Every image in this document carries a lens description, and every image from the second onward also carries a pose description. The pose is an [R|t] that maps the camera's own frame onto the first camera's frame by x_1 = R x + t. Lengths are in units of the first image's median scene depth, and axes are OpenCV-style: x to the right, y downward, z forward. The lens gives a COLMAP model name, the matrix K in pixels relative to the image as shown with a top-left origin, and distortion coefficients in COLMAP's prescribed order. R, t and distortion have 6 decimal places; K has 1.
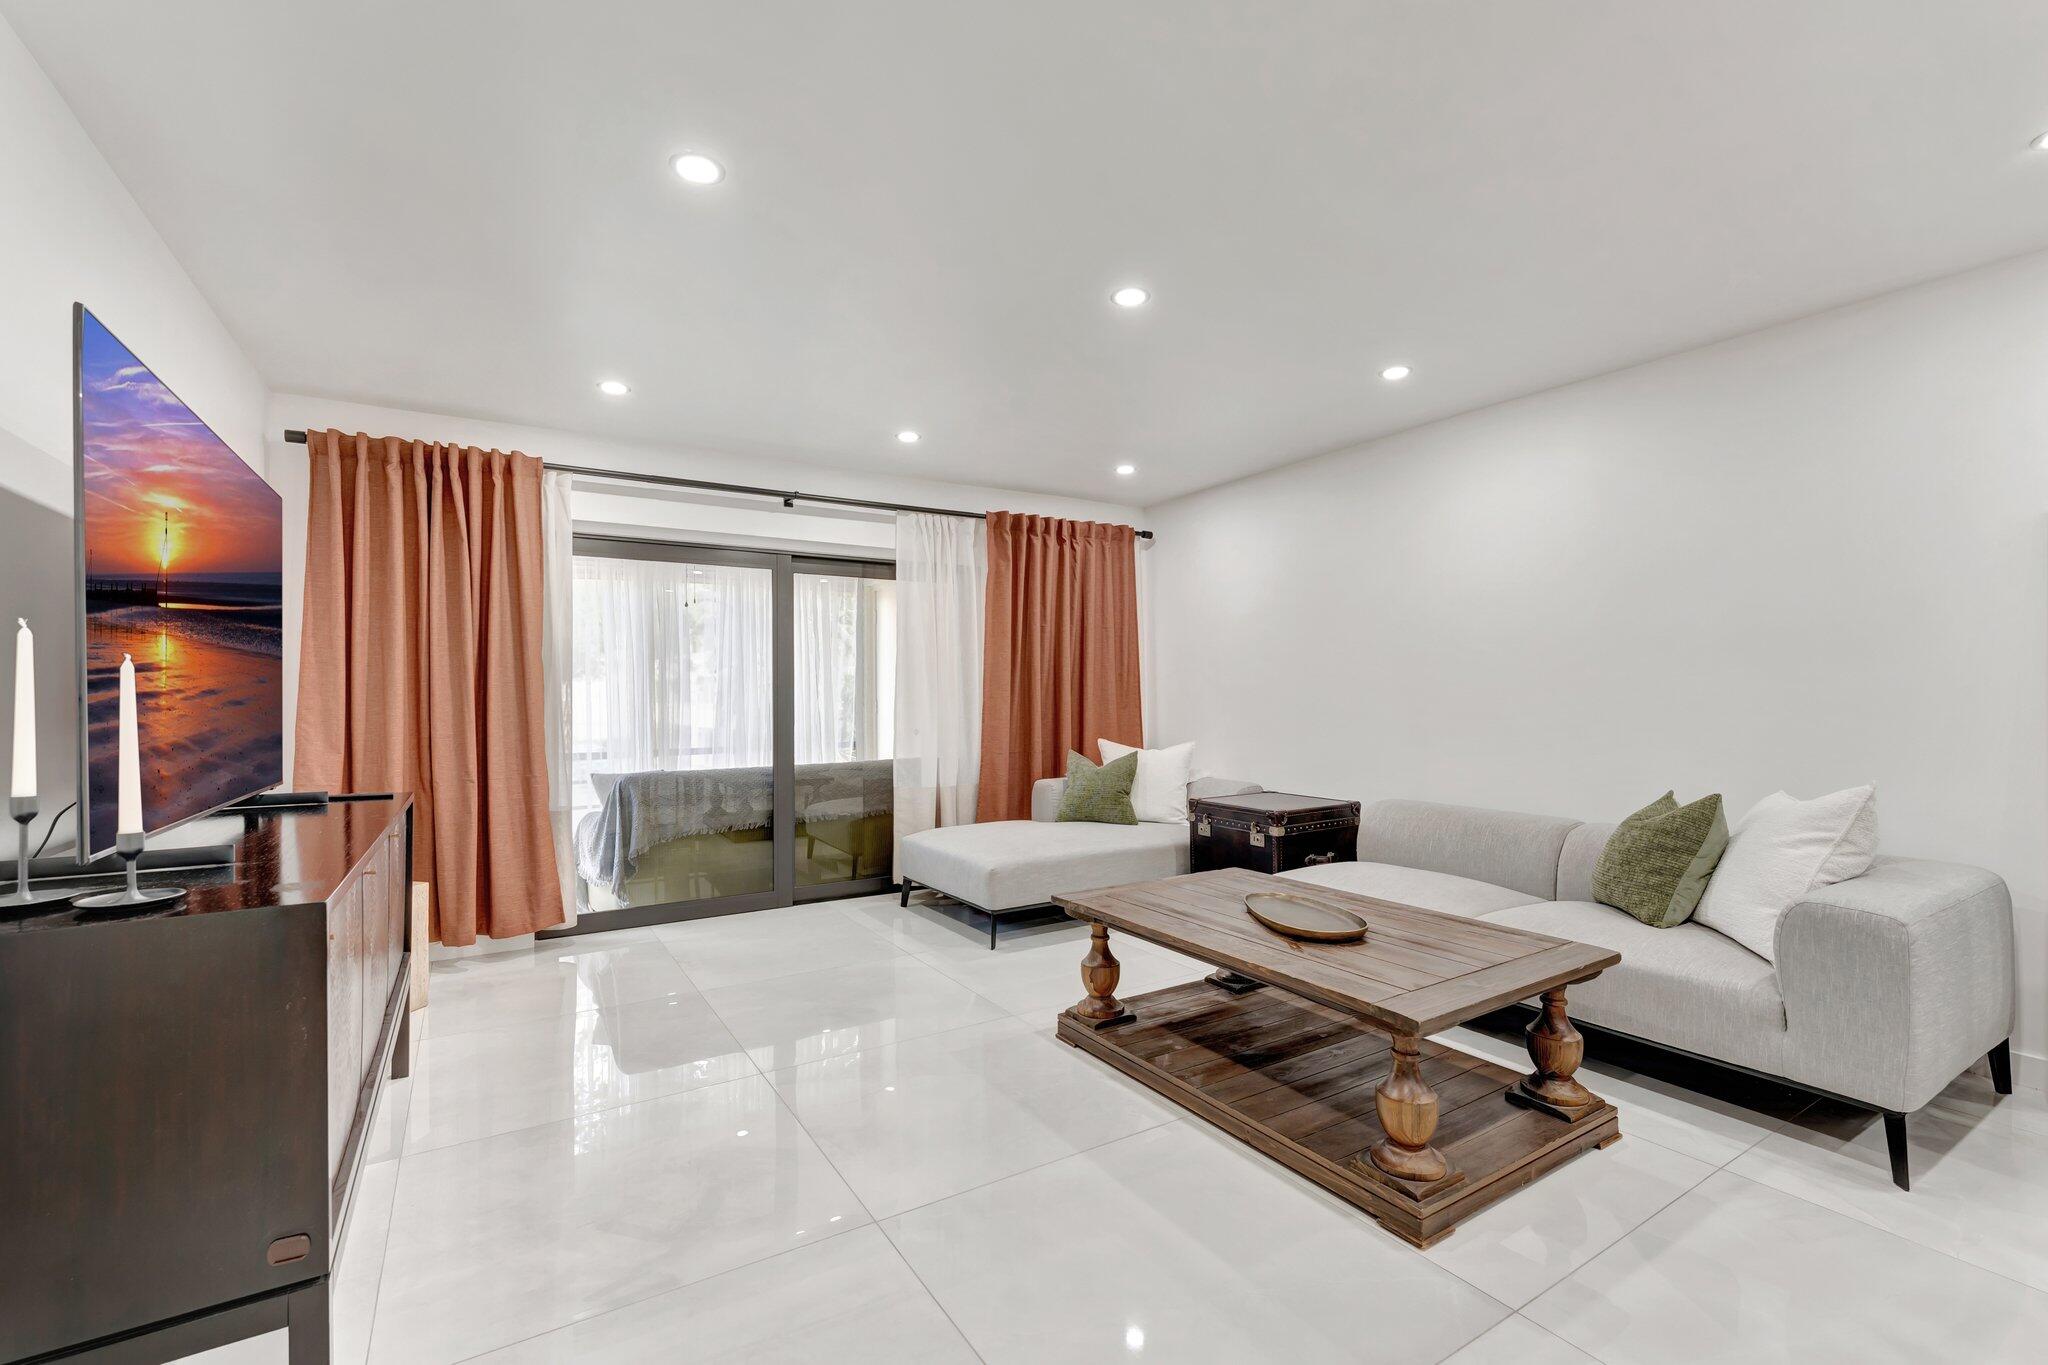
lens RADIAL K [[861.2, 0, 979.9], [0, 861.2, 686.9], [0, 0, 1]] dist [0.003057, -0.000974]
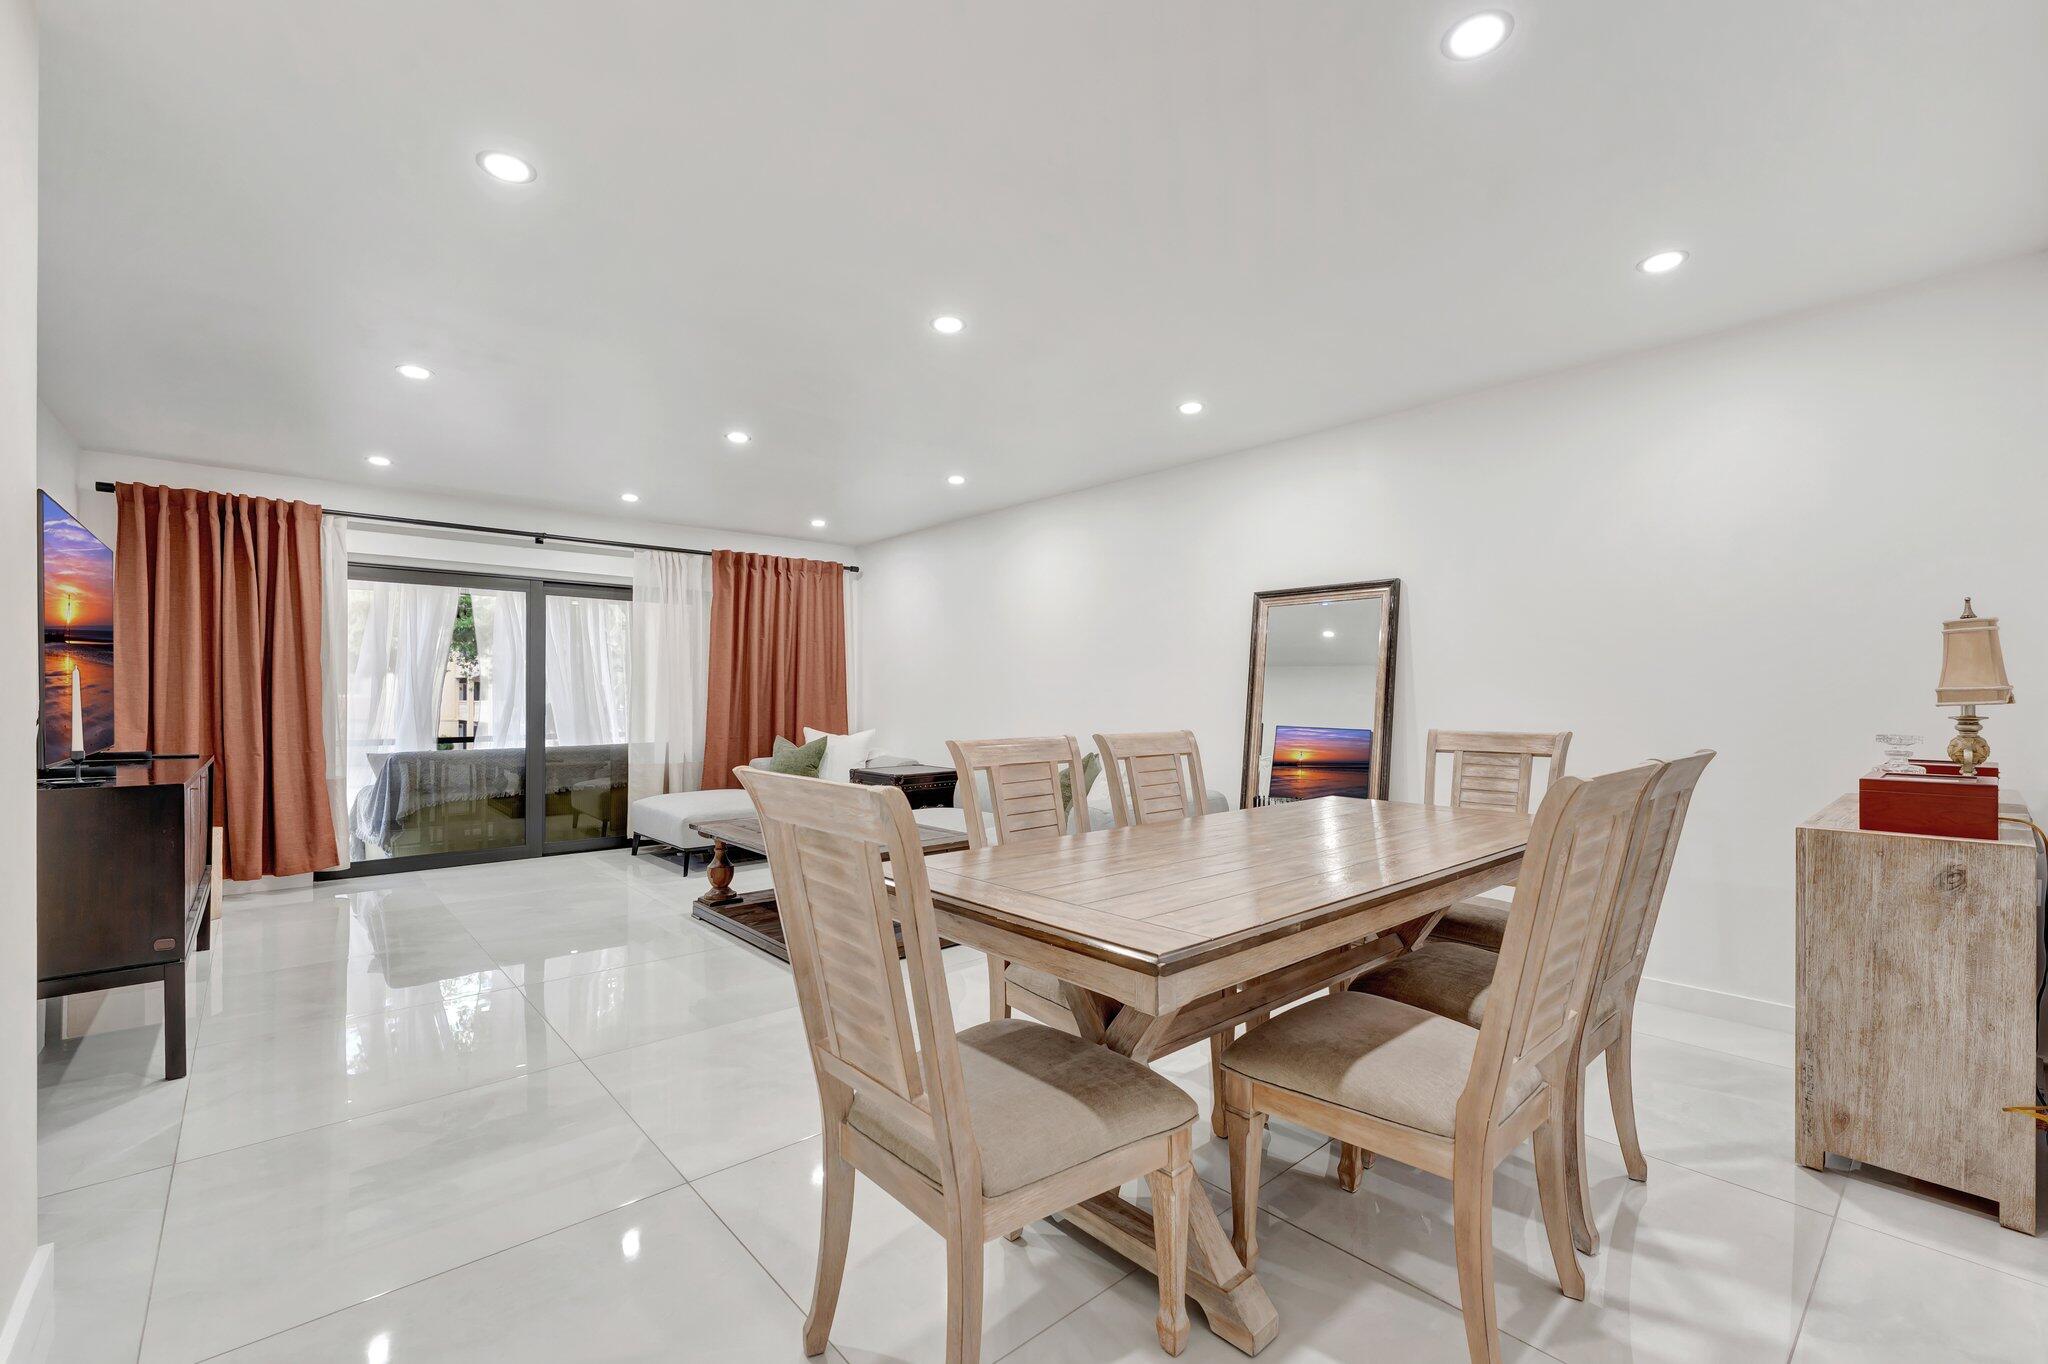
lens RADIAL K [[861.2, 0, 986.0], [0, 861.2, 693.1], [0, 0, 1]] dist [0.003057, -0.000974]
pose [[0.986501, 0.012989, 0.163238, 0.228381], [-0.015403, 0.999790, 0.013527, -0.015593], [-0.163028, -0.015859, 0.986494, -0.376544]]
